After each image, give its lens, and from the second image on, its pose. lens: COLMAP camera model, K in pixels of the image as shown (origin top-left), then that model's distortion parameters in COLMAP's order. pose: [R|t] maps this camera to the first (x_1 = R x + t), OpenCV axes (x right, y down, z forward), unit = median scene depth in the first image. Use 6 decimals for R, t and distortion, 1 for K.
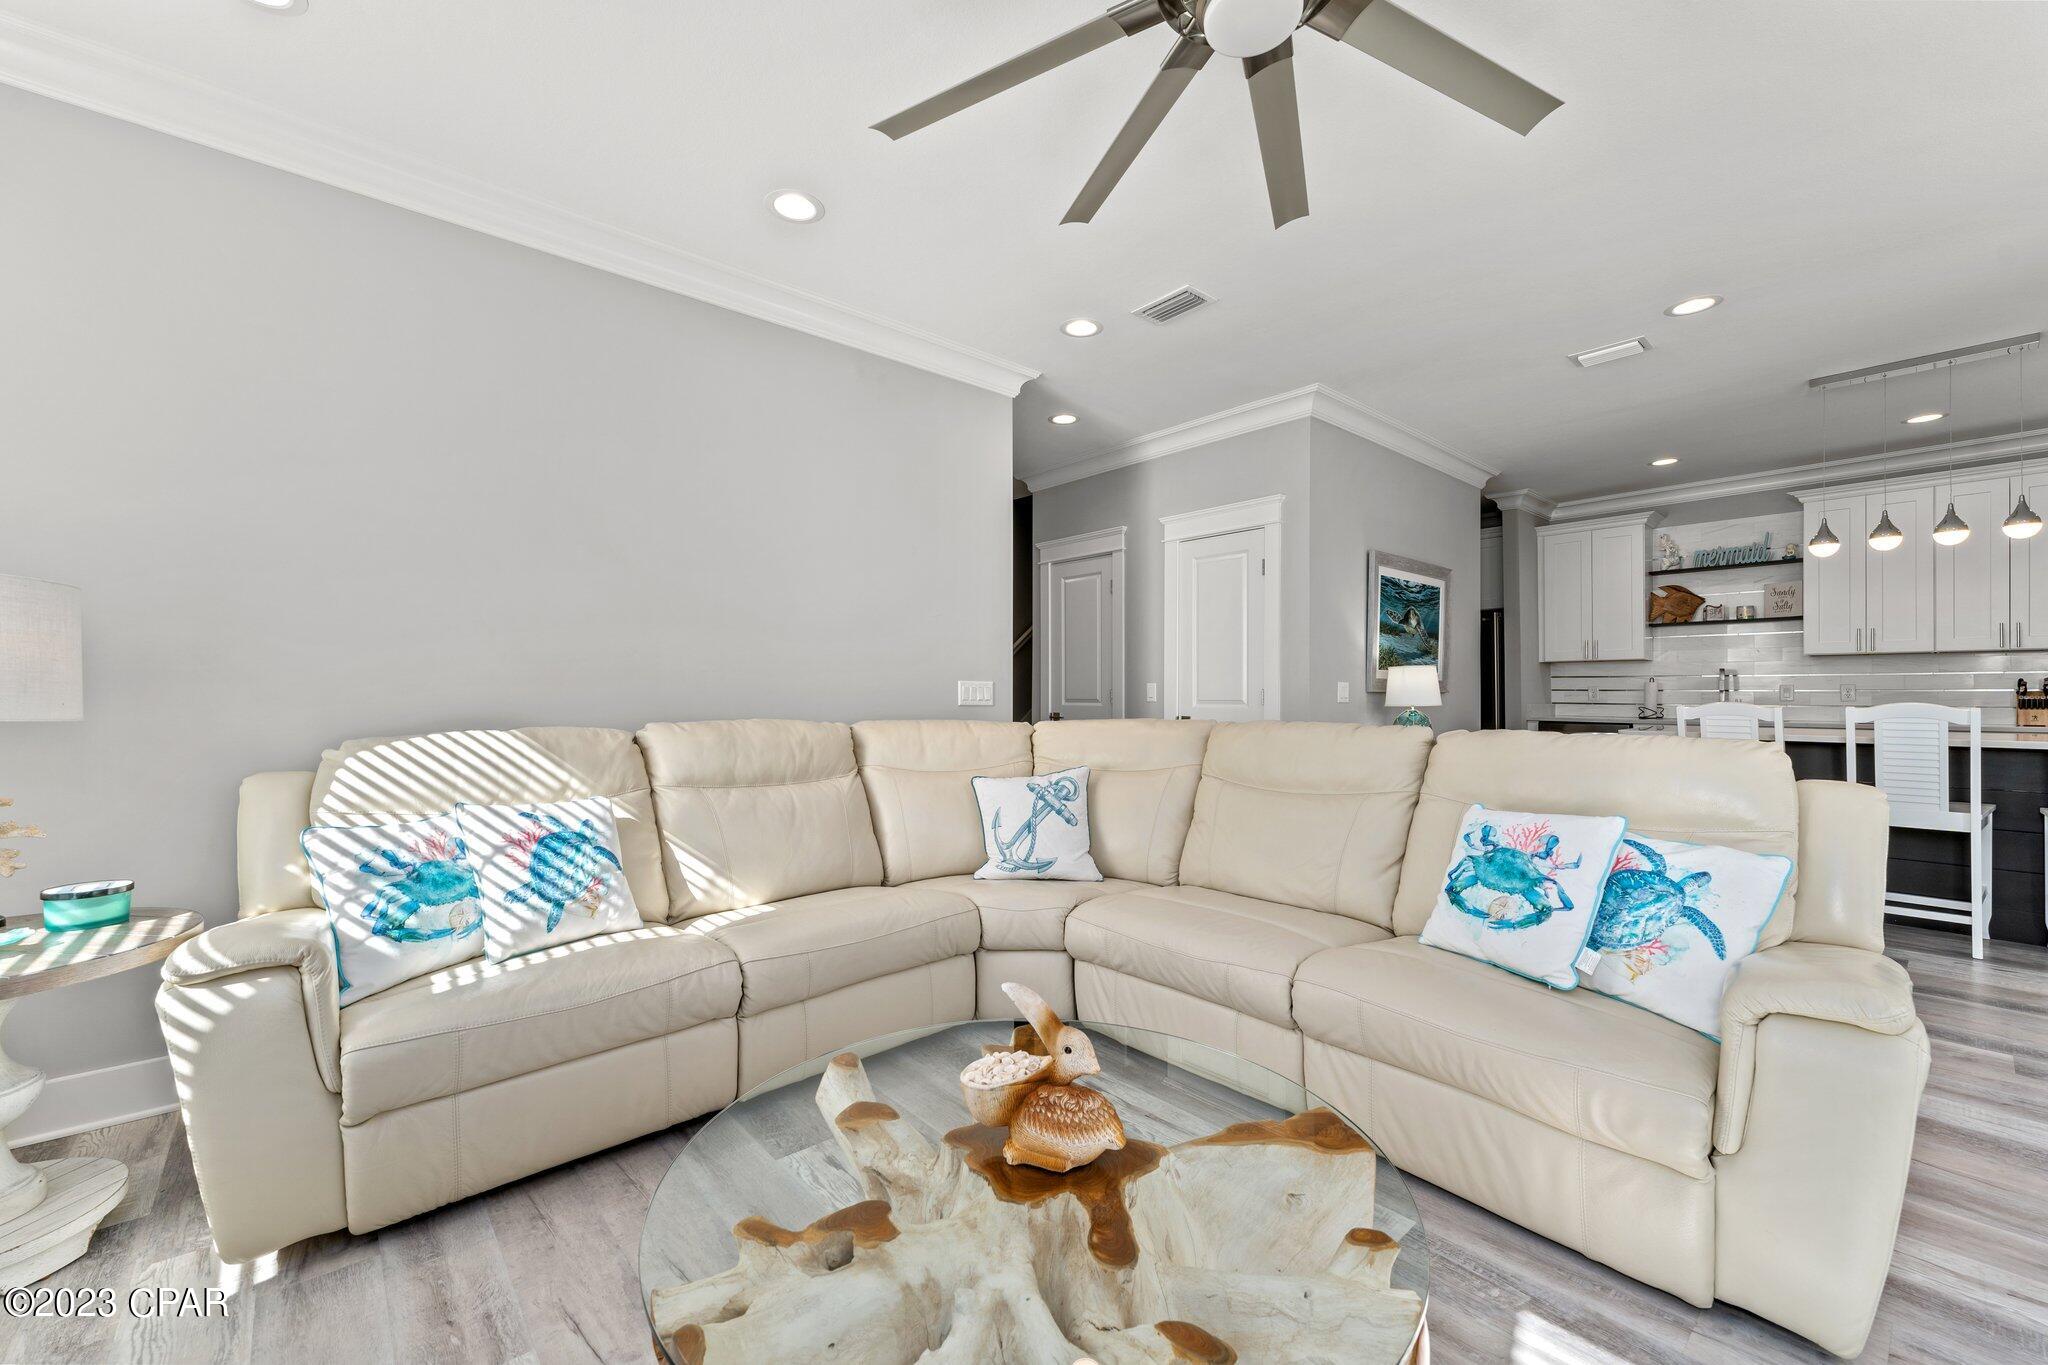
lens RADIAL K [[816.8, 0, 1009.2], [0, 816.8, 691.0], [0, 0, 1]] dist [-0.004081, -0.001015]
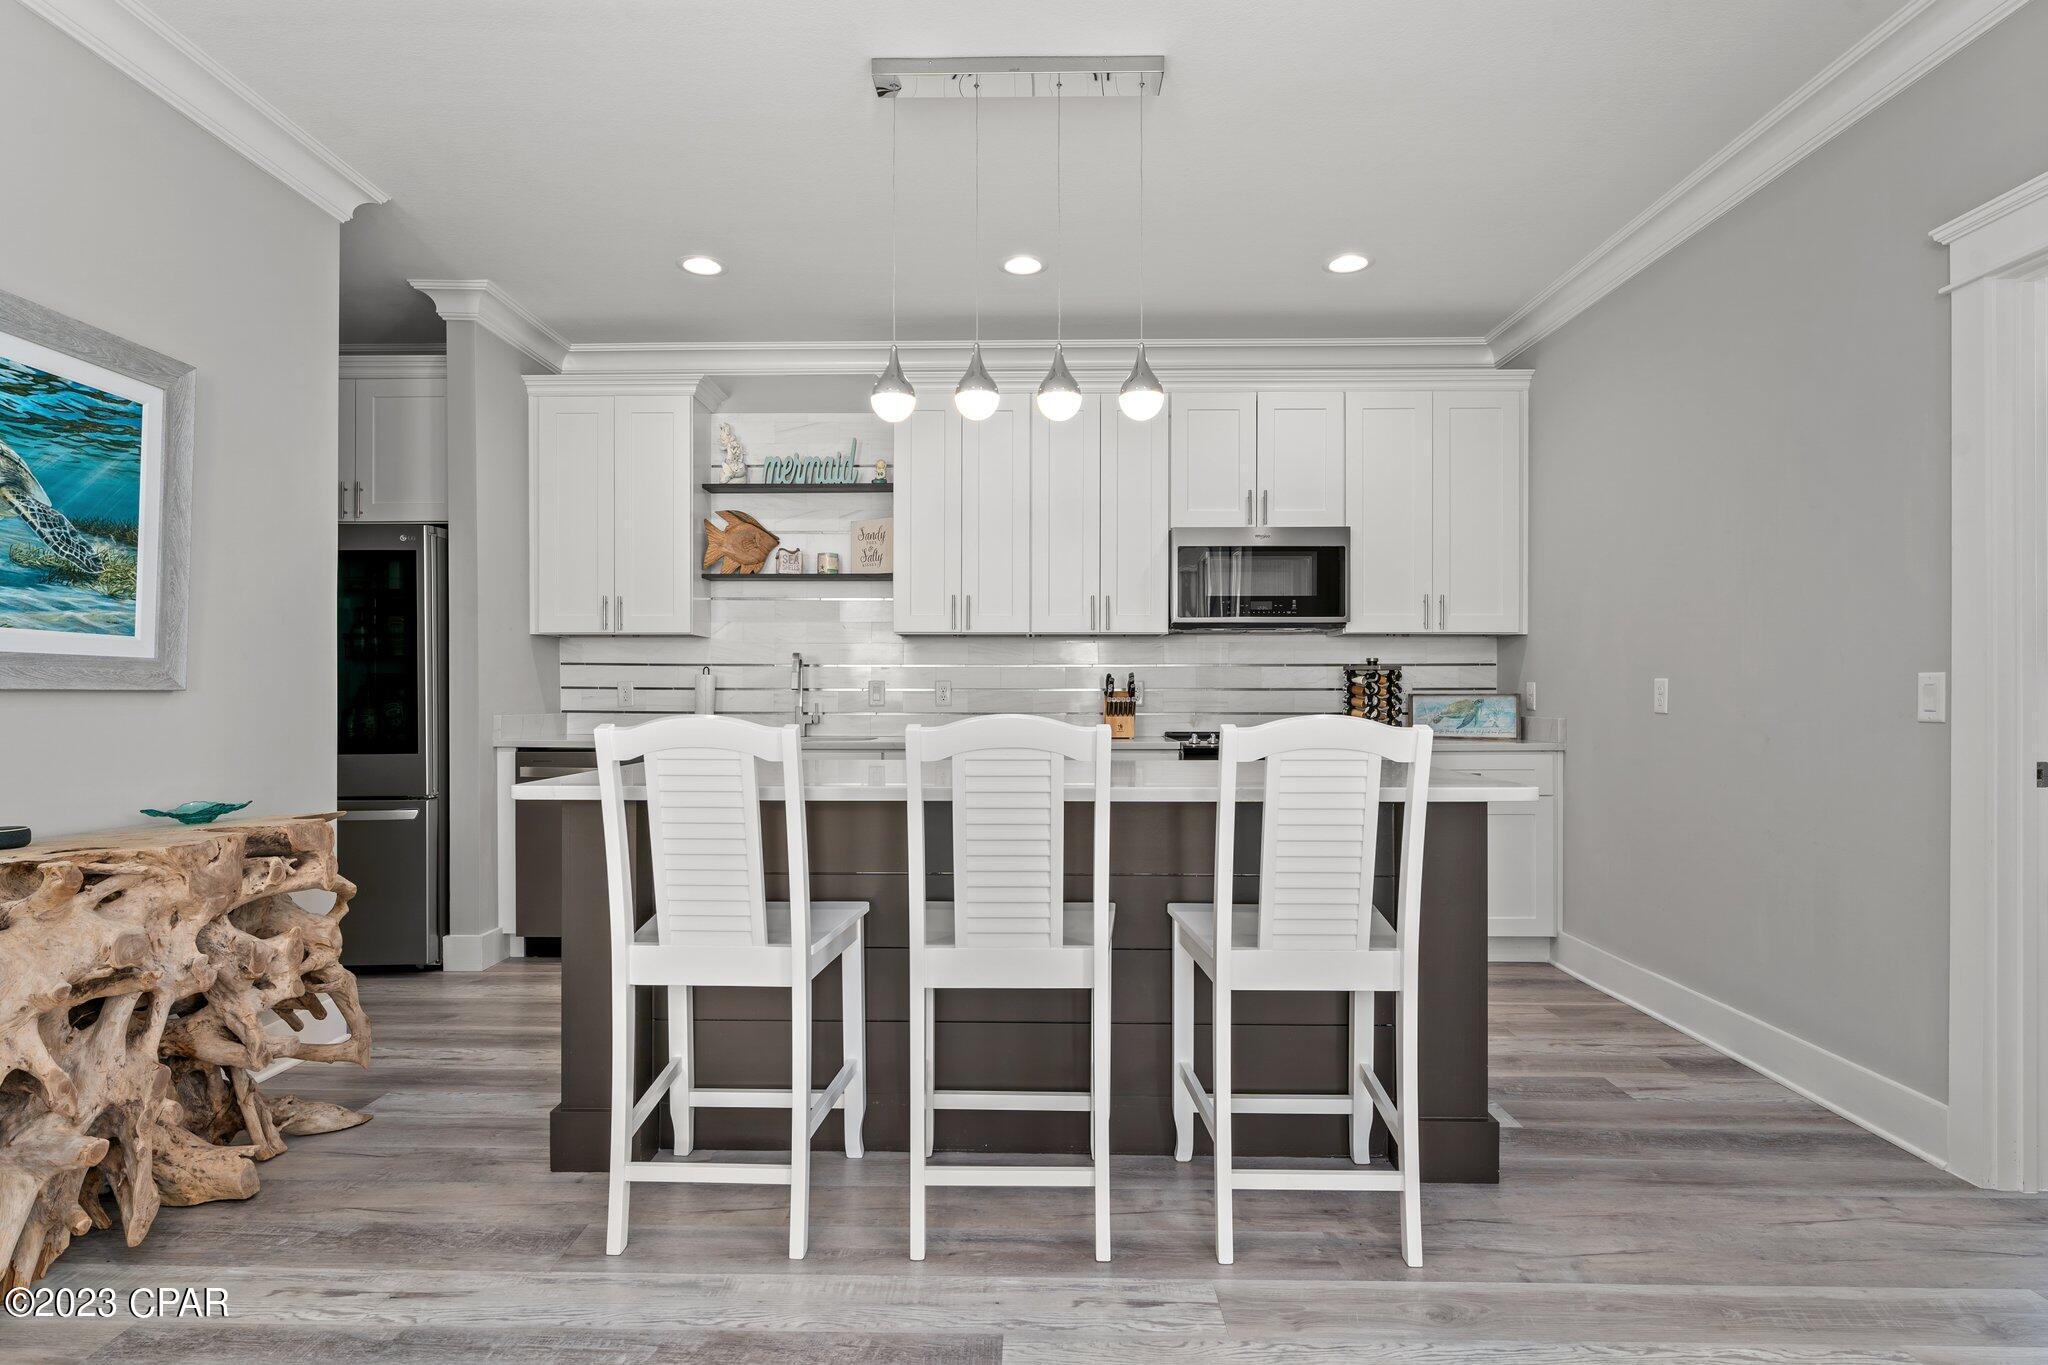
lens RADIAL K [[1092.4, 0, 1020.5], [0, 1092.4, 687.4], [0, 0, 1]] dist [-0.000983, -0.001092]
pose [[0.658706, 0.005268, 0.752382, 0.359389], [-0.002870, 0.999986, -0.004489, 0.001670], [-0.752395, 0.000797, 0.658712, 0.325253]]
